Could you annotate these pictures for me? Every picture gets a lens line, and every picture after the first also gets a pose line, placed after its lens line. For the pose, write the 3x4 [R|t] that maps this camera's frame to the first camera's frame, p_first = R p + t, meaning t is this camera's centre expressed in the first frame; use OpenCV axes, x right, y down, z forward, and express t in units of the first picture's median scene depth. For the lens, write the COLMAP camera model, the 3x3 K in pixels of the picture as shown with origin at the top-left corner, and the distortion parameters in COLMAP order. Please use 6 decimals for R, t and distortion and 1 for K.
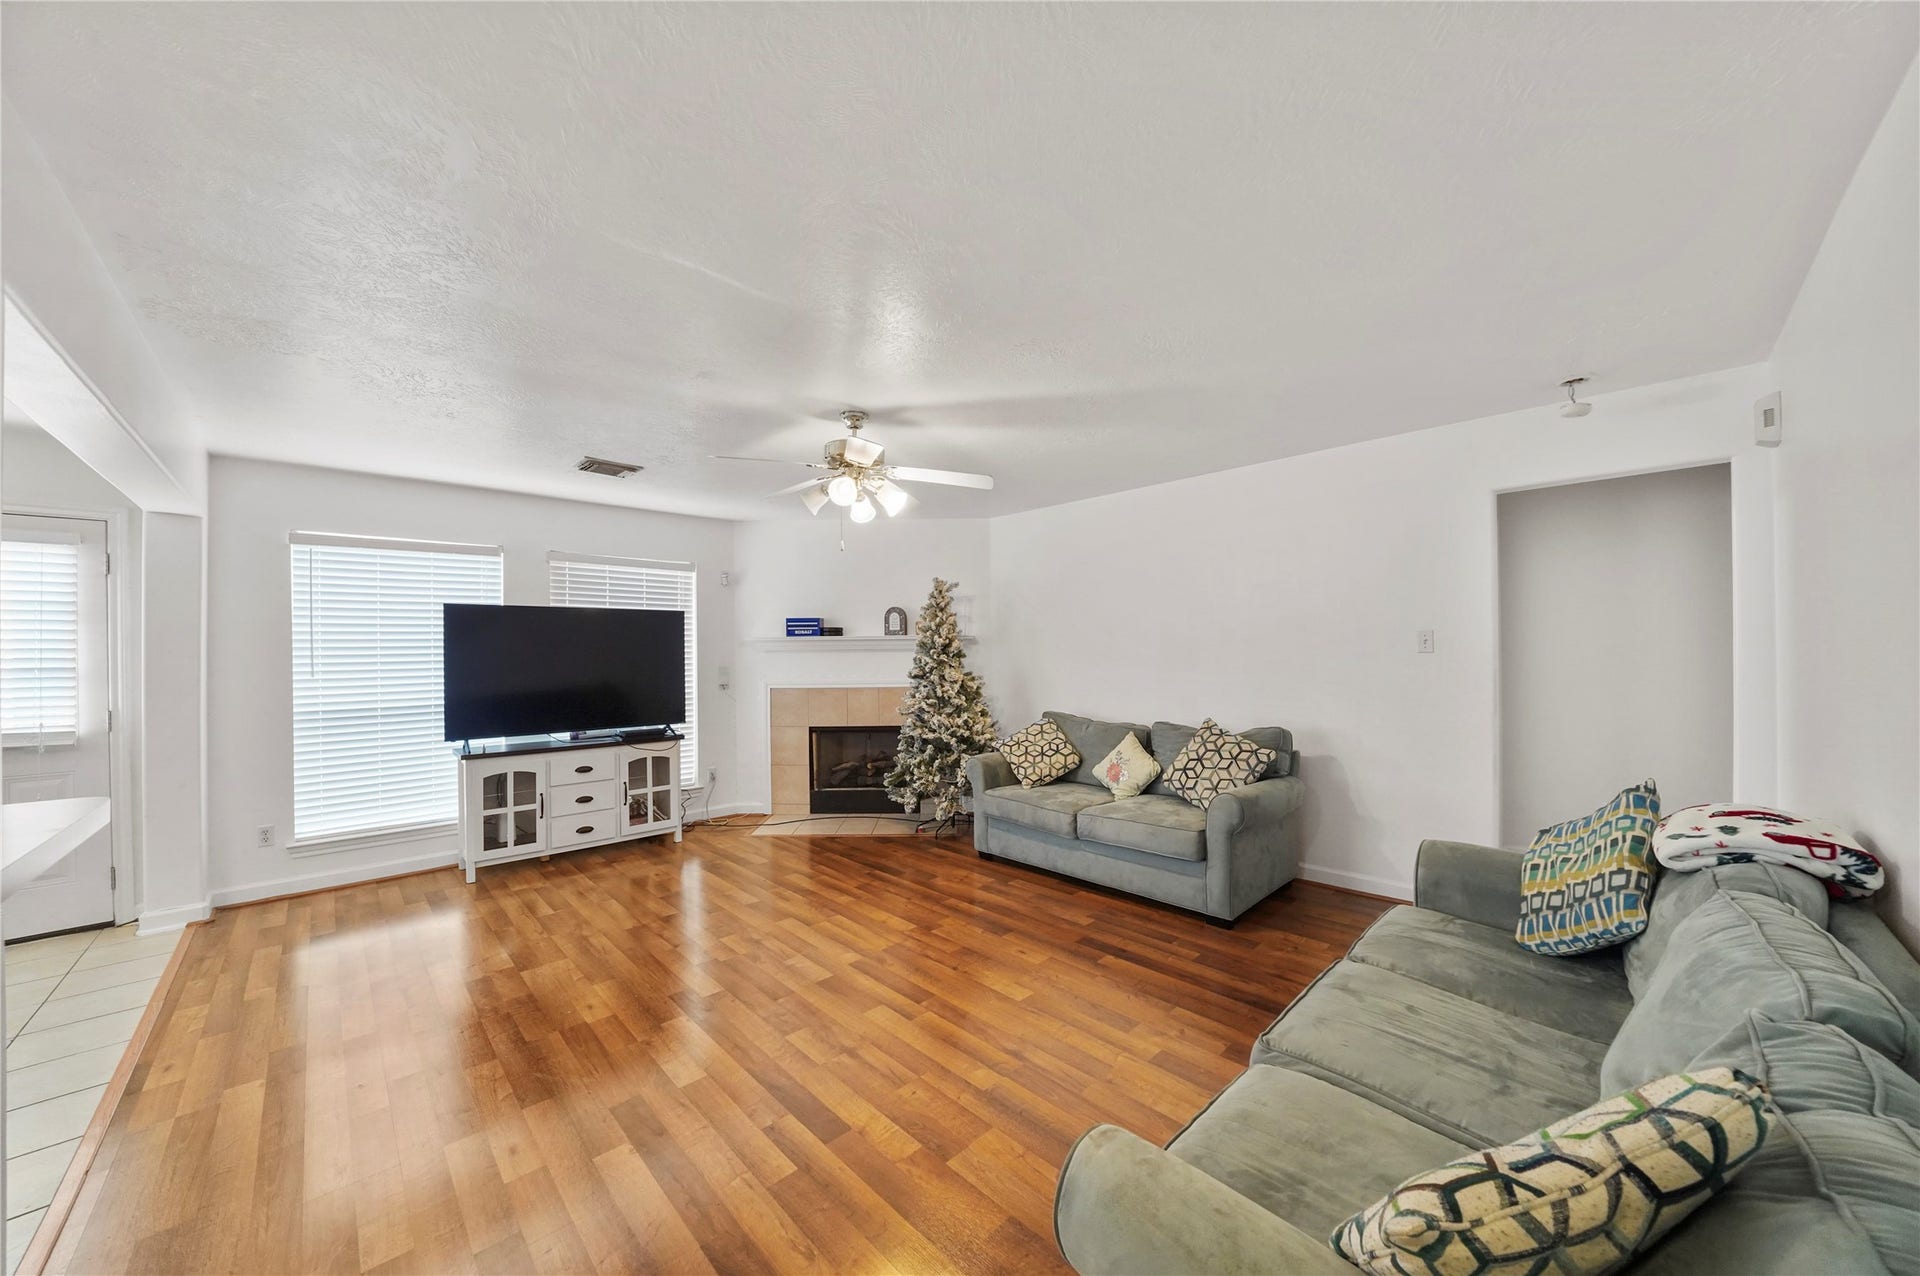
lens RADIAL K [[683.7, 0, 919.6], [0, 683.7, 646.4], [0, 0, 1]] dist [-0.000028, 0.000005]
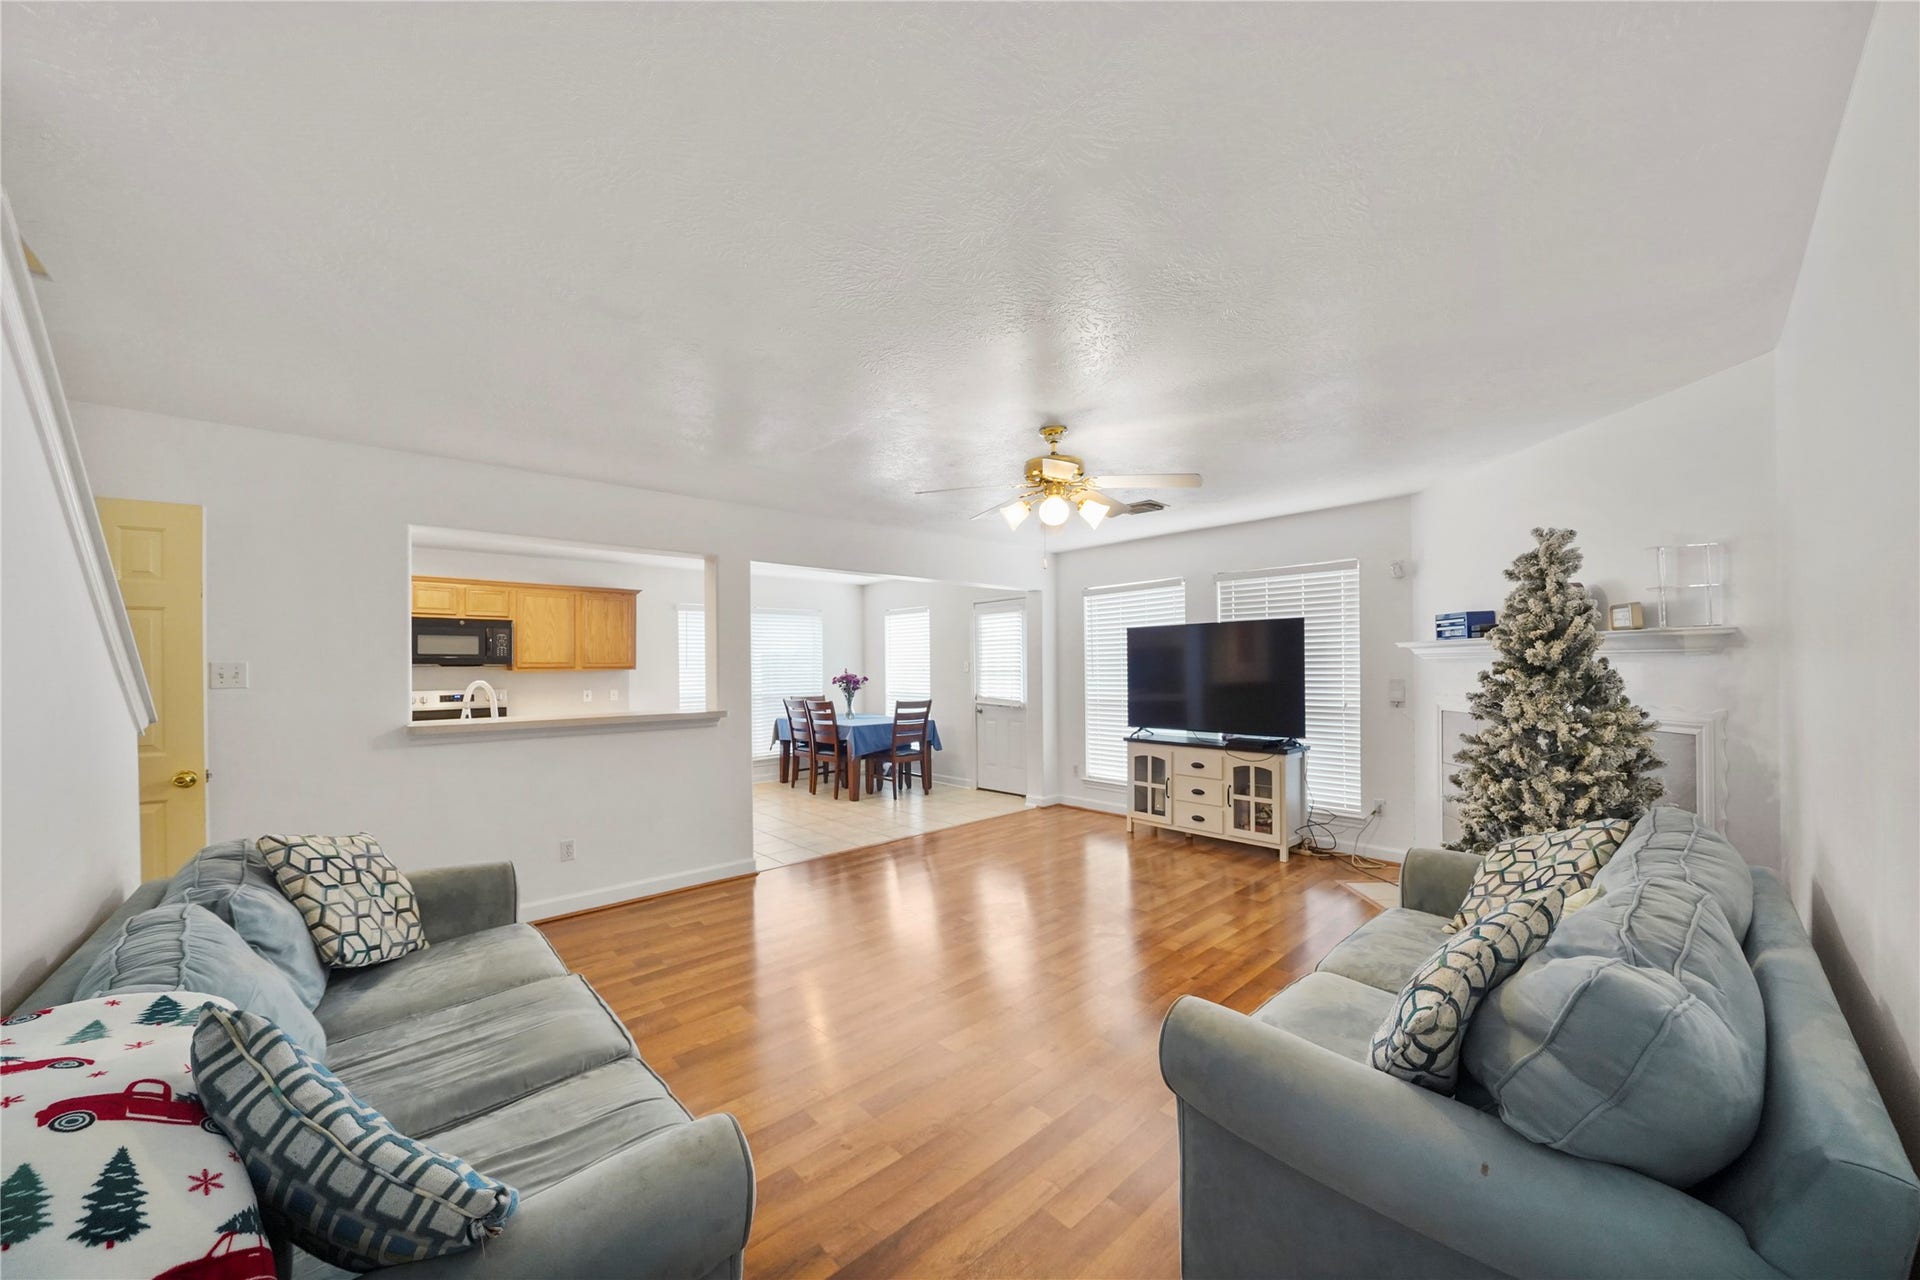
lens RADIAL K [[670.6, 0, 947.0], [0, 670.6, 670.6], [0, 0, 1]] dist [-0.014902, -0.000008]
pose [[0.010044, 0.013963, -0.999852, 0.610659], [0.015550, 0.999779, 0.014118, -0.000313], [0.999829, -0.015690, 0.009825, 0.569095]]
